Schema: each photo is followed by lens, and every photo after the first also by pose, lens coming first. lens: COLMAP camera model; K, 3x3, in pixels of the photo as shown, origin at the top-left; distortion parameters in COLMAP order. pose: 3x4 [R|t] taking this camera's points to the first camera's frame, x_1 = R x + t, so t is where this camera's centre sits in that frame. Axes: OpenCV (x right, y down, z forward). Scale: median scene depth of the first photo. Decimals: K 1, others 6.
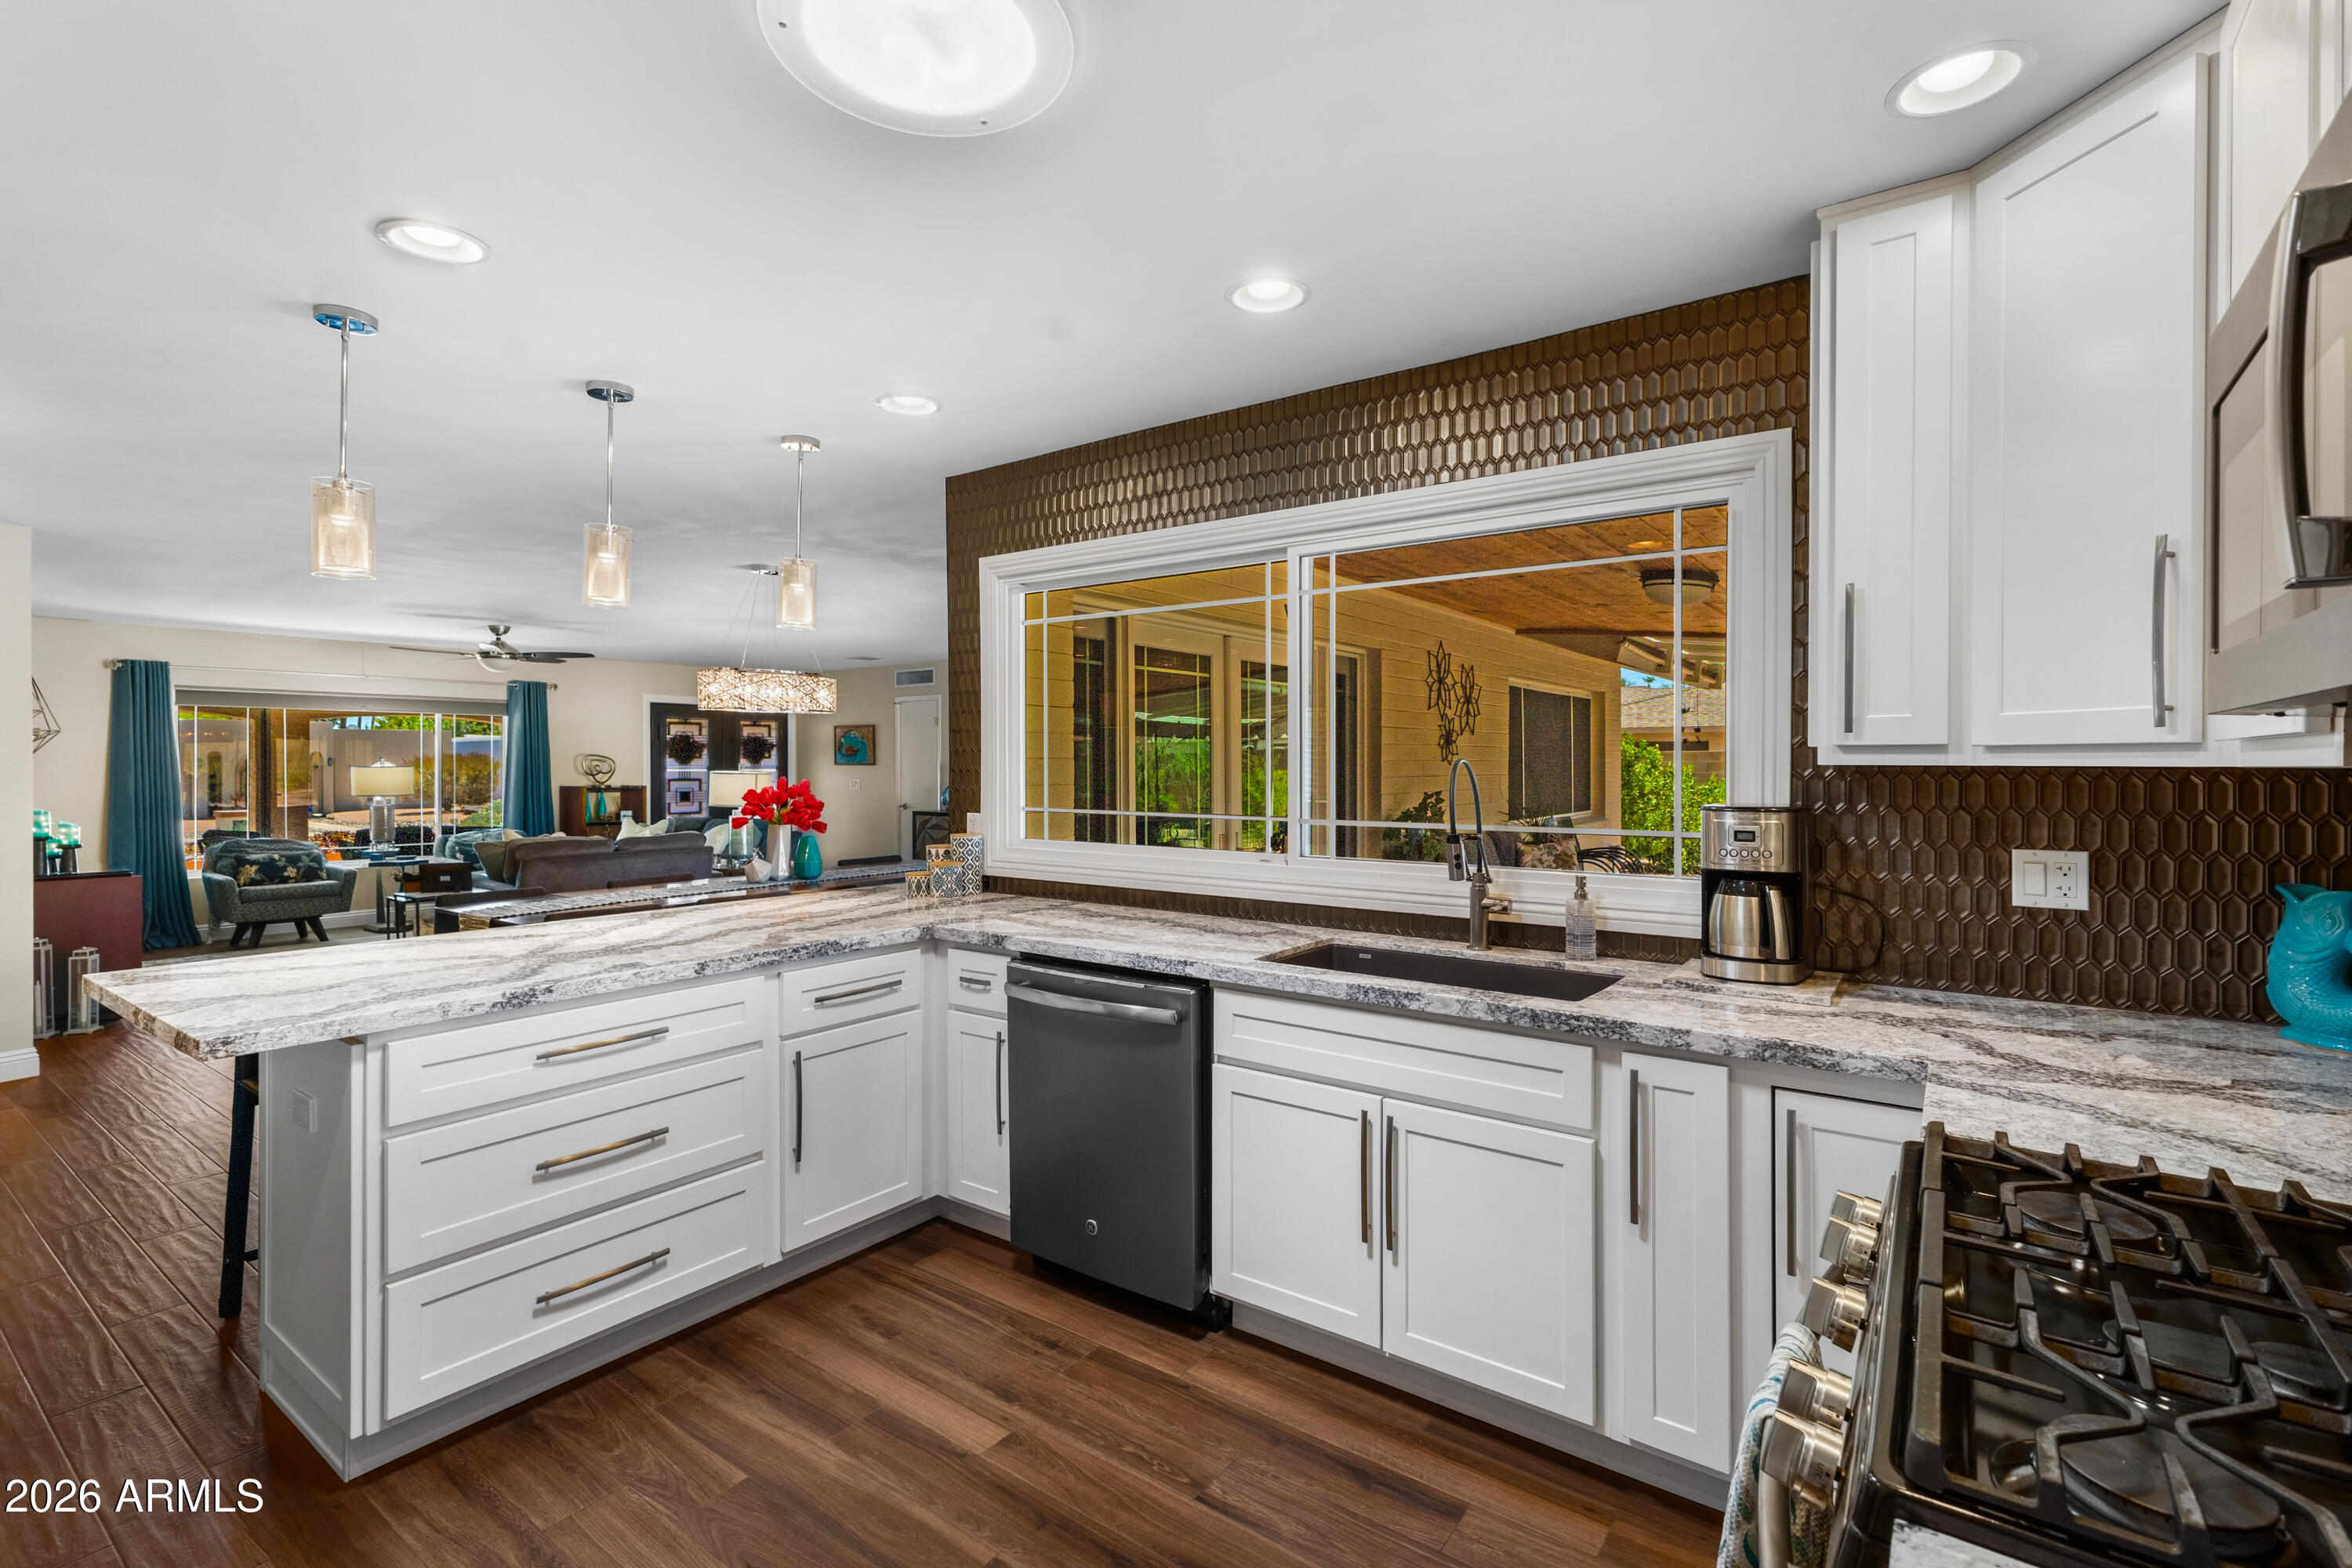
lens RADIAL K [[1062.0, 0, 1180.2], [0, 1062.0, 763.6], [0, 0, 1]] dist [-0.000992, 0.001506]
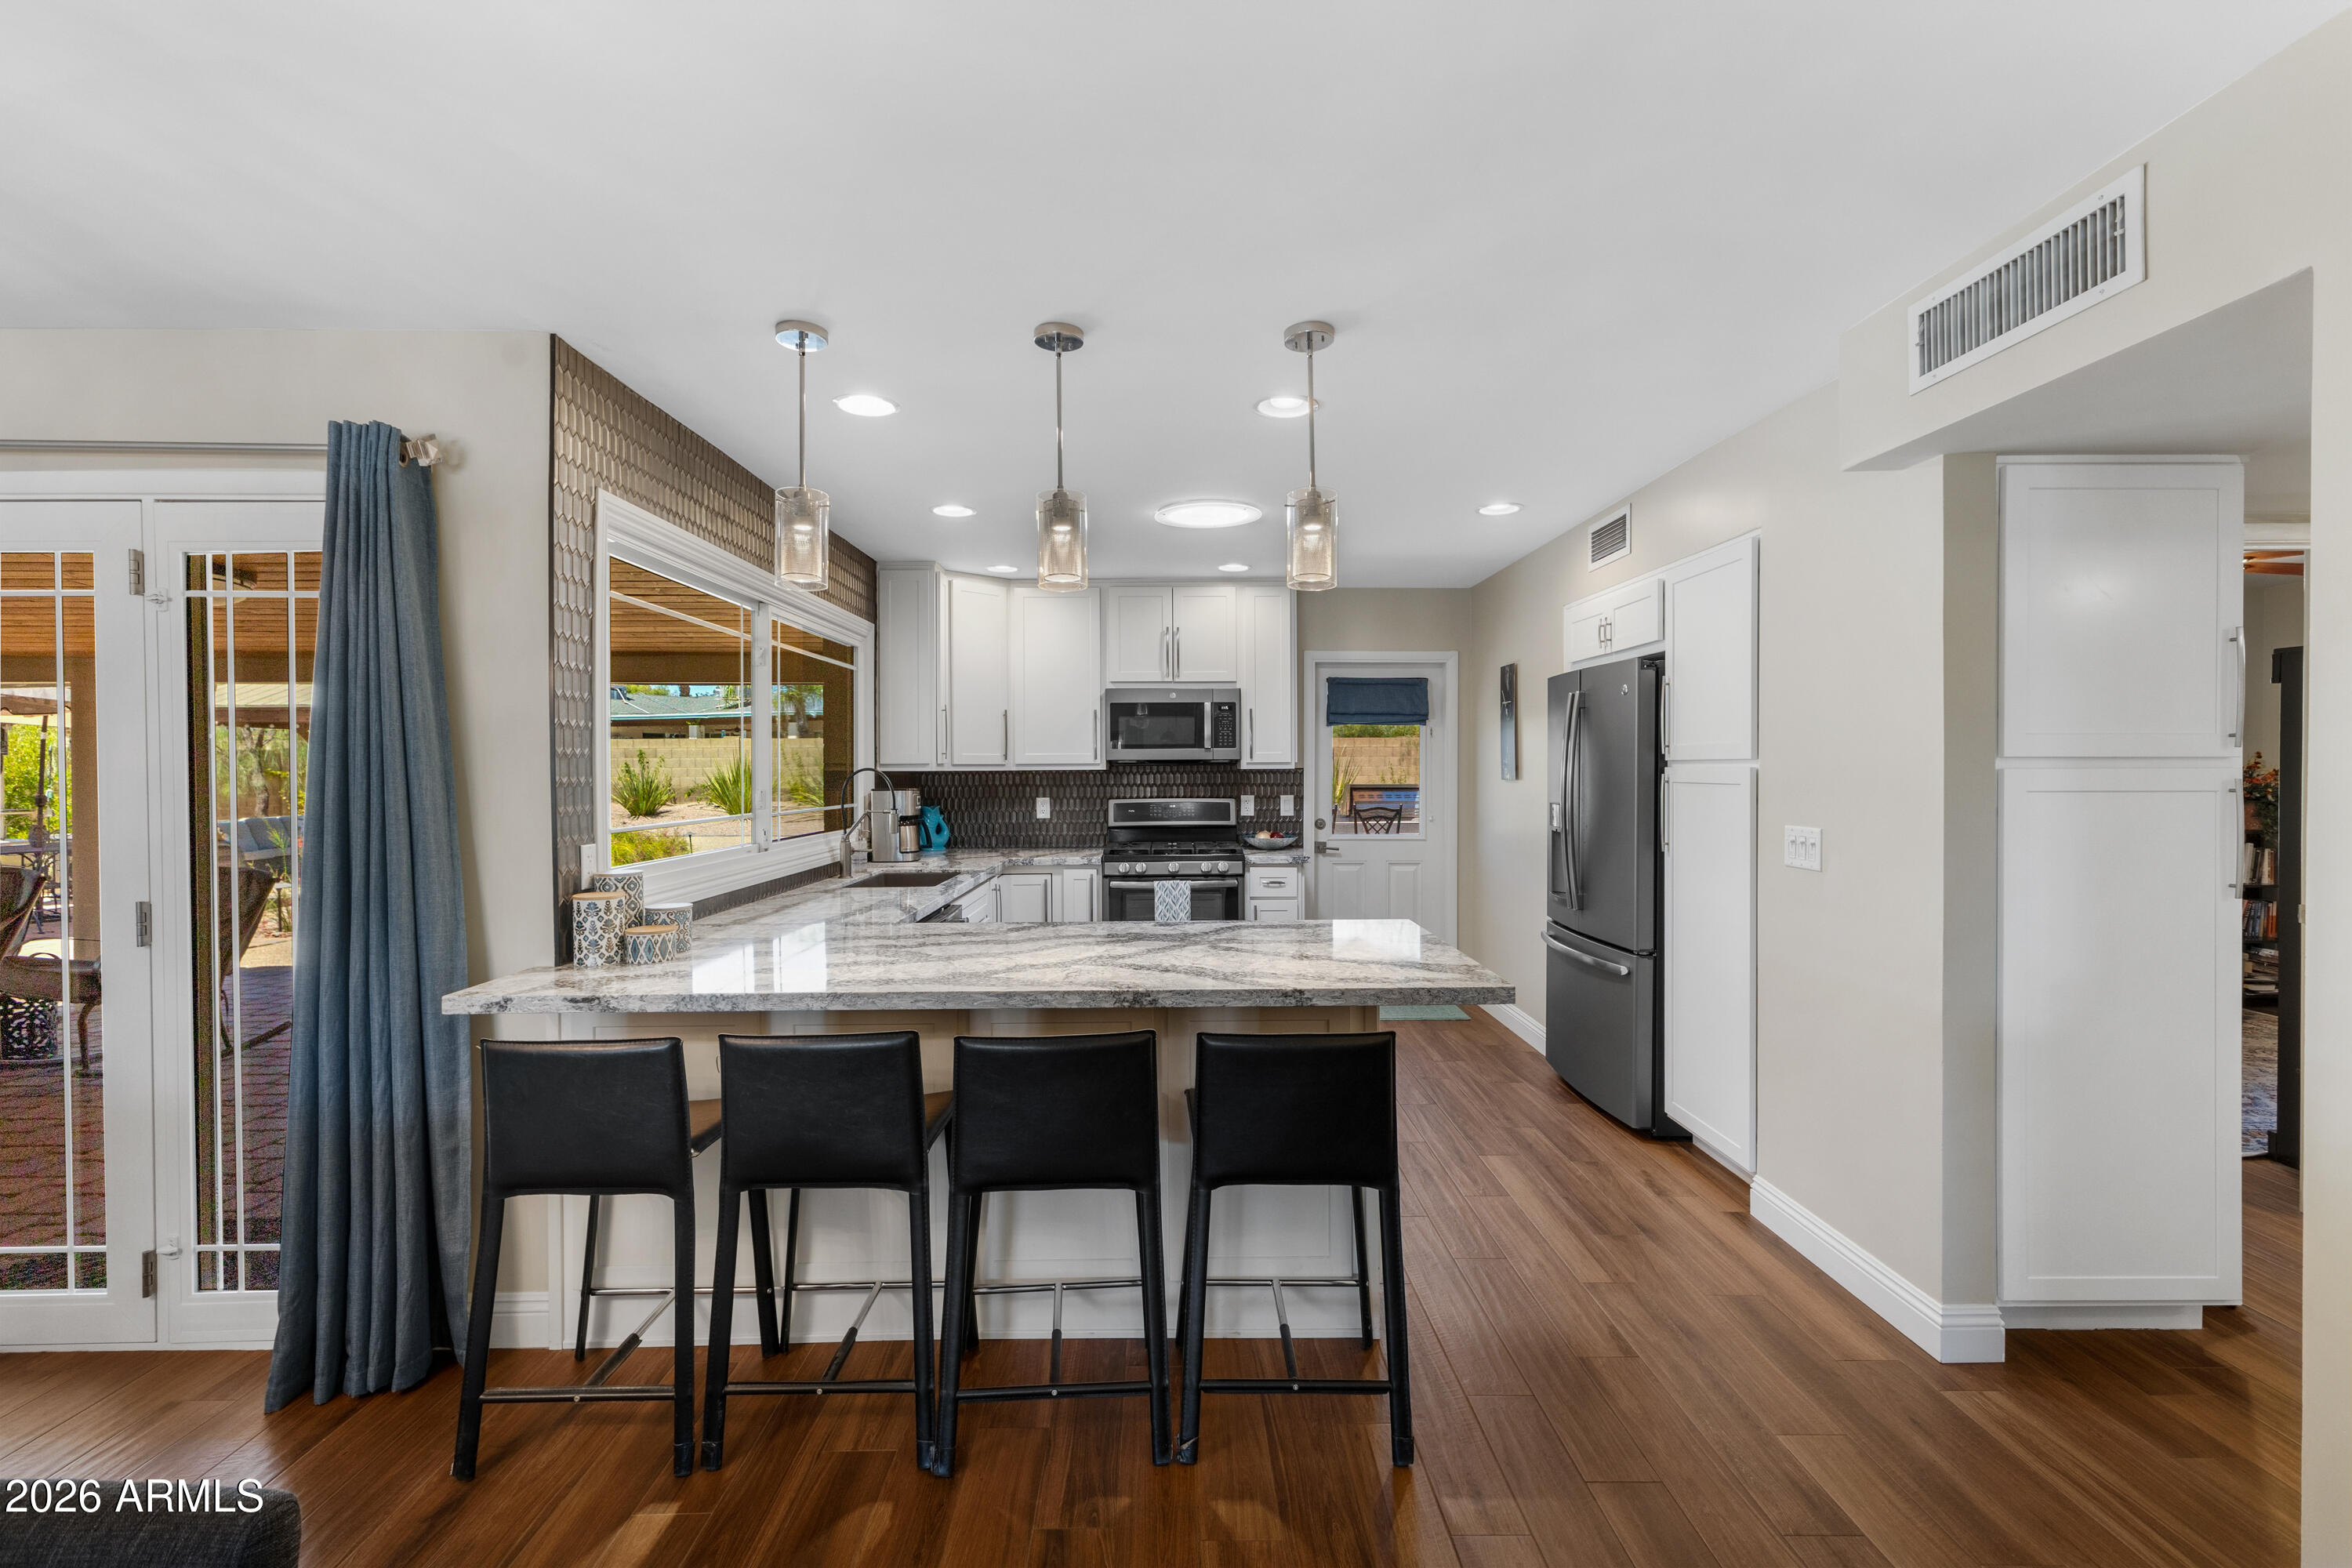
lens RADIAL K [[1028.2, 0, 1180.9], [0, 1028.2, 775.3], [0, 0, 1]] dist [-0.002702, 0.004608]
pose [[-0.599035, -0.002745, 0.800718, -1.213391], [0.005959, 0.999951, 0.007886, -0.003285], [-0.800700, 0.009496, -0.598990, 1.365178]]
